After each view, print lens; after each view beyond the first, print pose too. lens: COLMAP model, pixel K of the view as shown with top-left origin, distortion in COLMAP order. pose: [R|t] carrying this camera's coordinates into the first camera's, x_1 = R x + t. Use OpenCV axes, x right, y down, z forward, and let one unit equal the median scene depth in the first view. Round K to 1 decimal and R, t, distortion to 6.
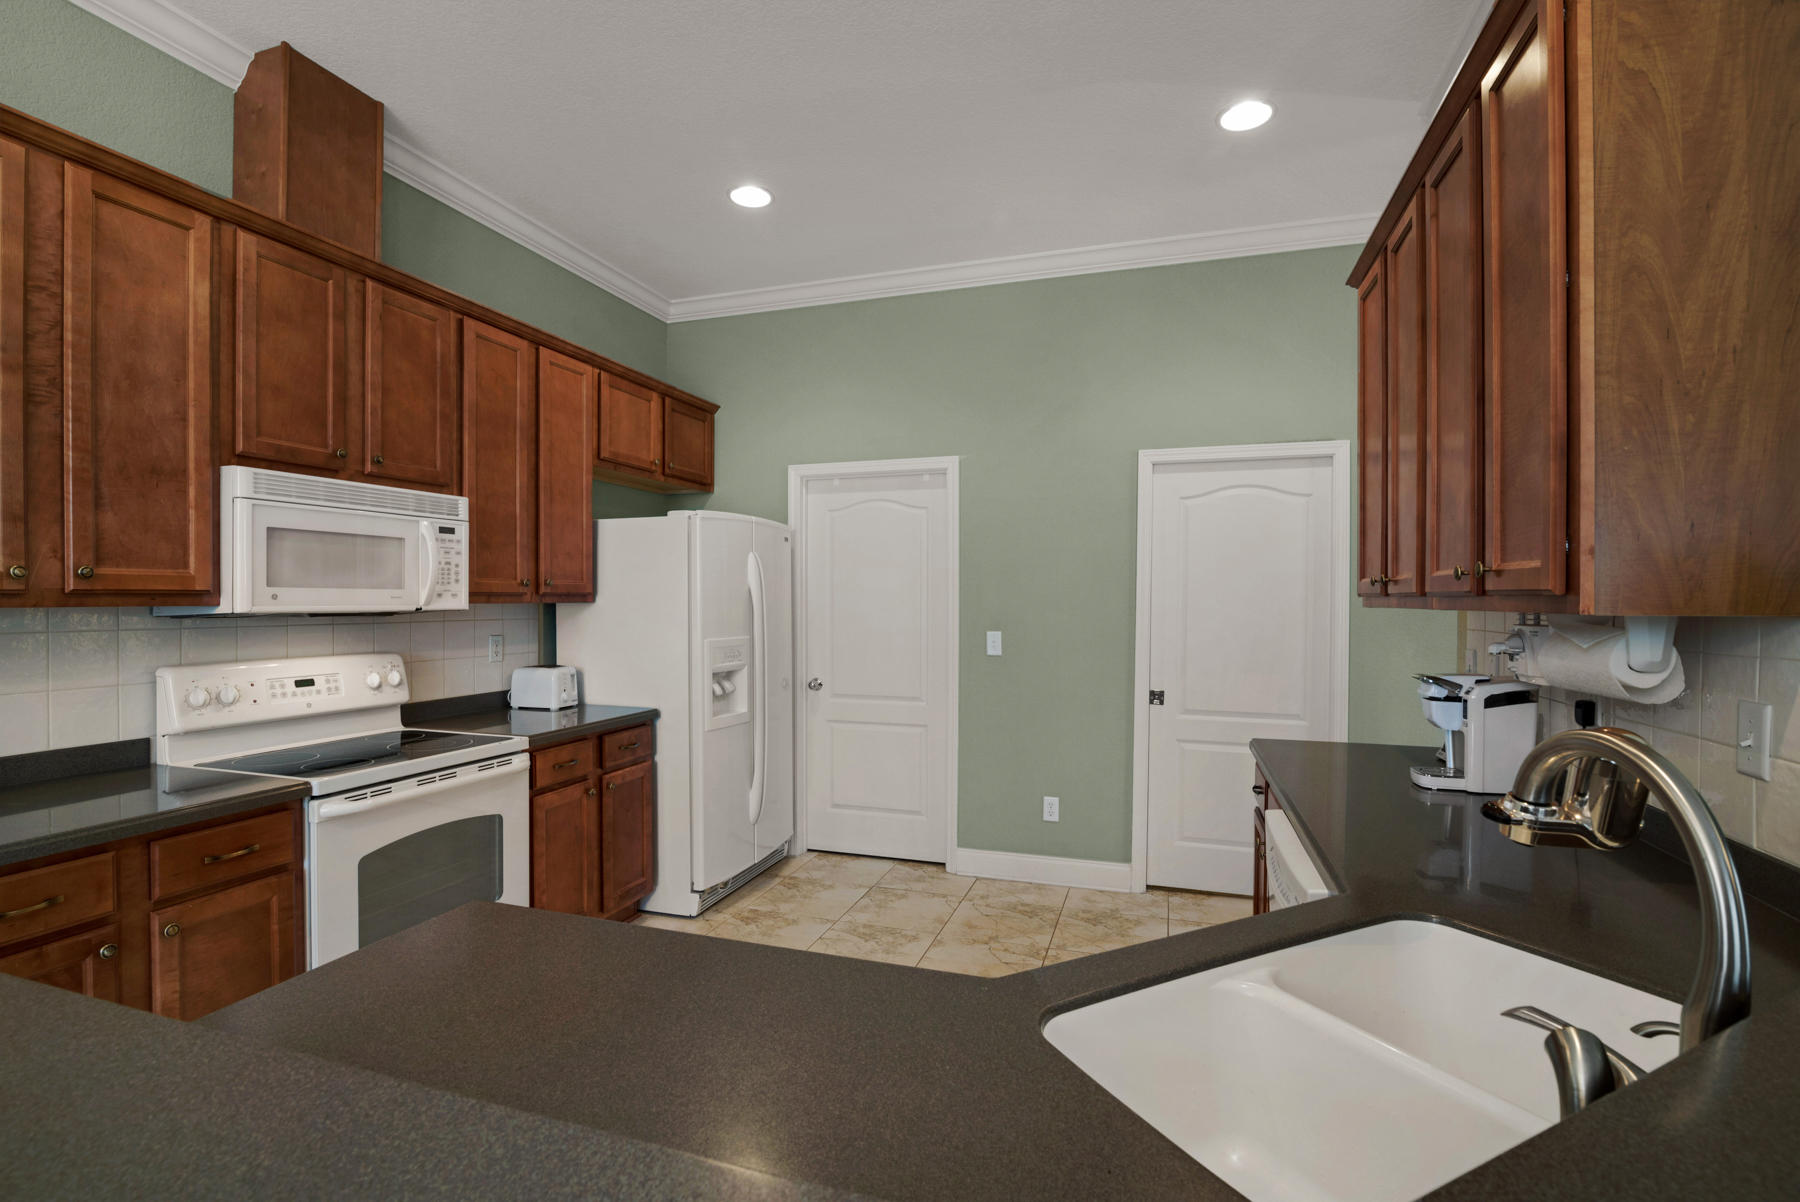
lens RADIAL K [[827.7, 0, 896.2], [0, 827.7, 609.6], [0, 0, 1]] dist [-0.017241, 0.000336]
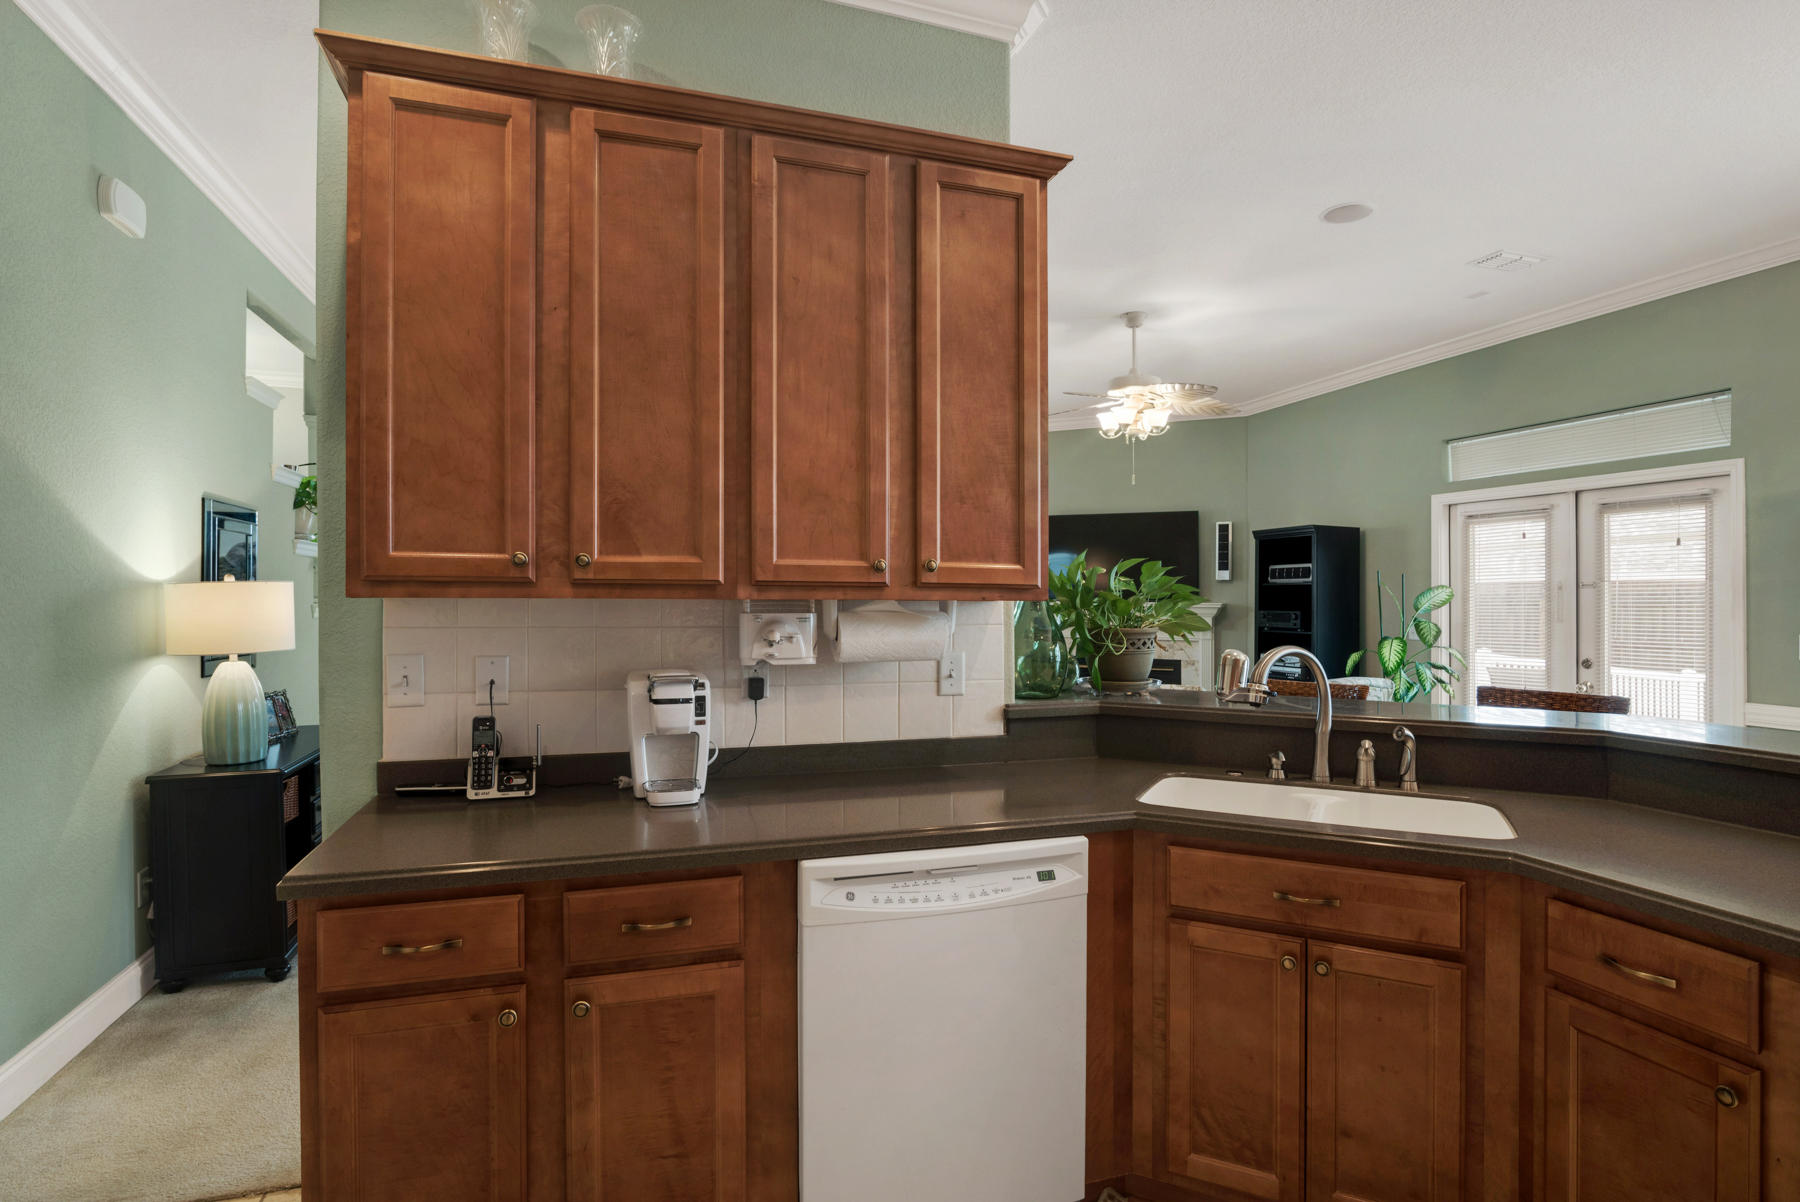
lens RADIAL K [[903.0, 0, 900.0], [0, 903.0, 601.0], [0, 0, 1]] dist [-0.021686, 0.001175]
pose [[-0.594353, -0.008079, 0.804164, -0.174640], [0.000756, 0.999943, 0.010605, -0.006192], [-0.804204, 0.006911, -0.594313, 0.940187]]
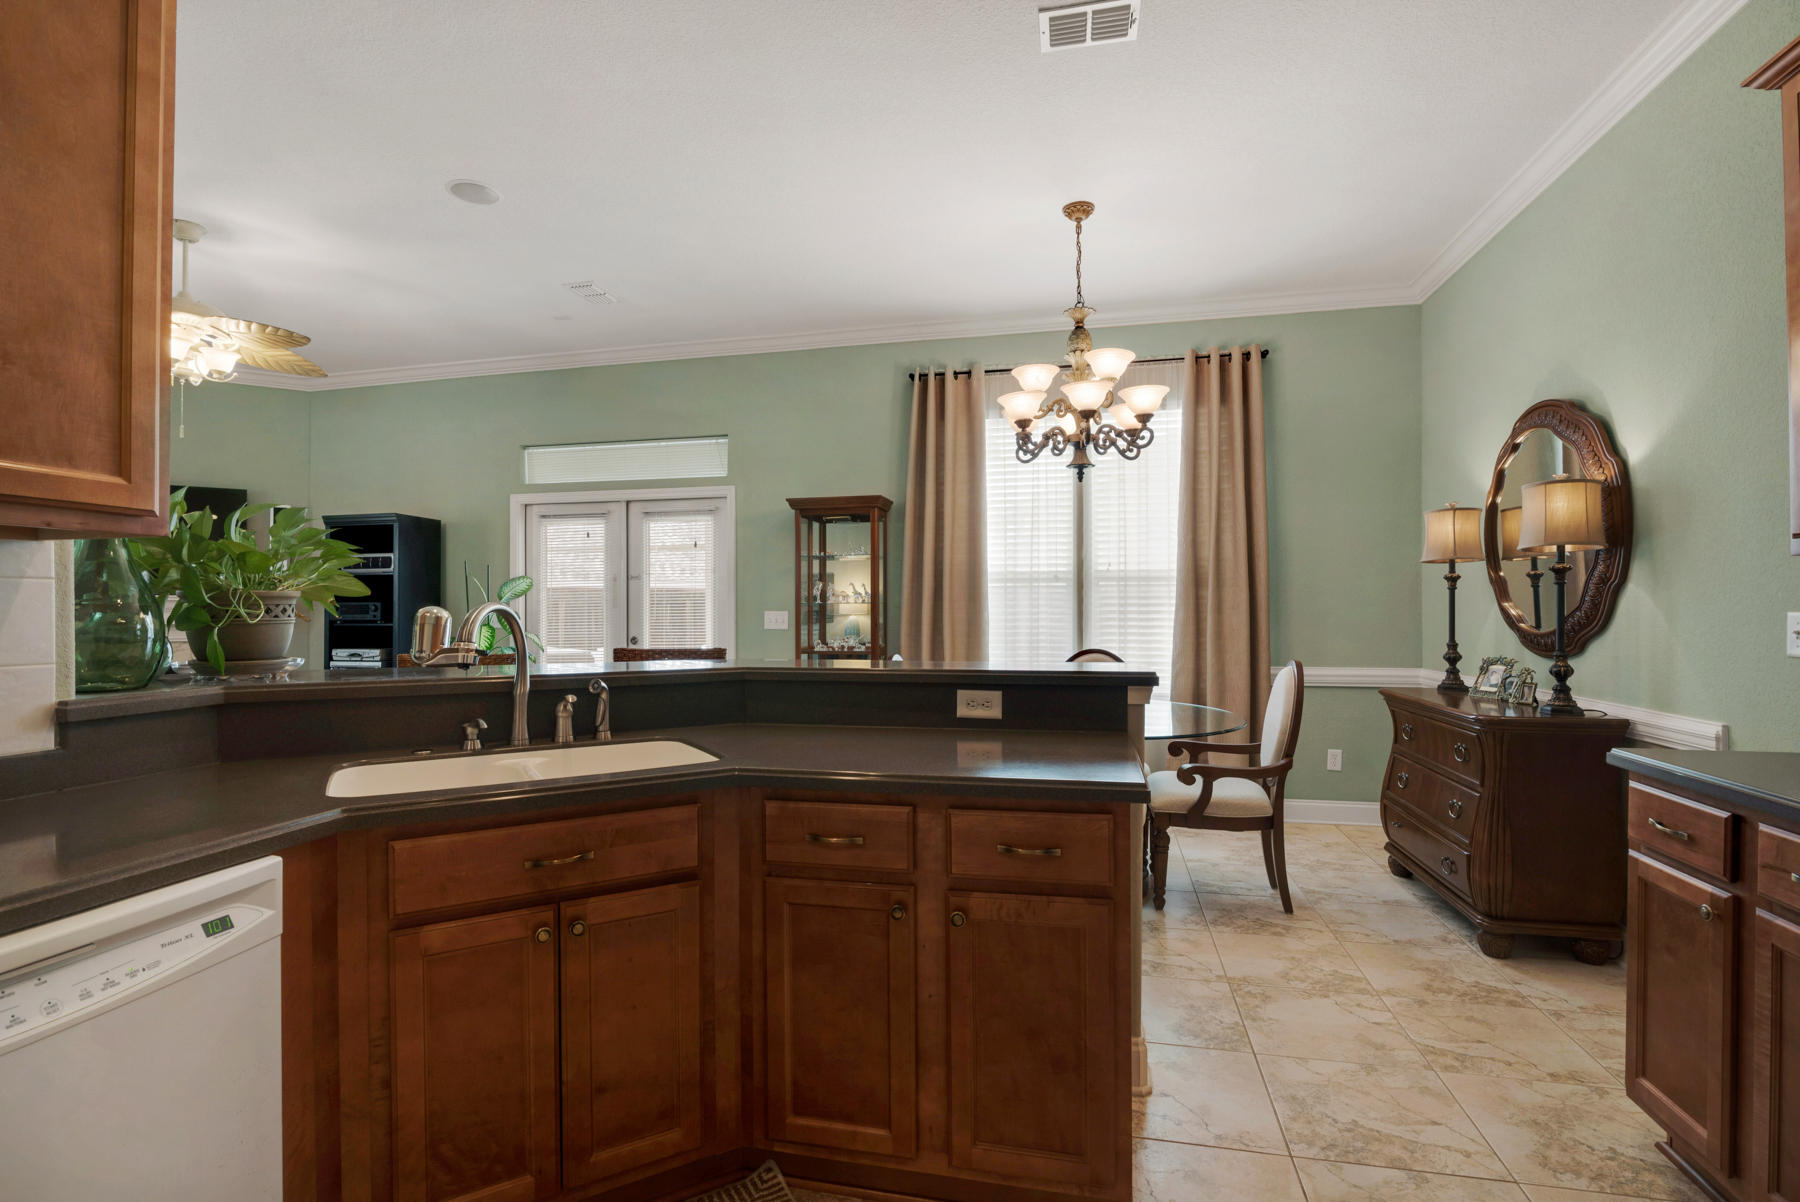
lens RADIAL K [[839.8, 0, 914.1], [0, 839.8, 597.8], [0, 0, 1]] dist [-0.022354, -0.000071]
pose [[-0.995626, 0.000061, -0.093426, -0.028160], [-0.000178, 0.999997, 0.002545, 0.034500], [0.093425, 0.002551, -0.995623, 0.905065]]
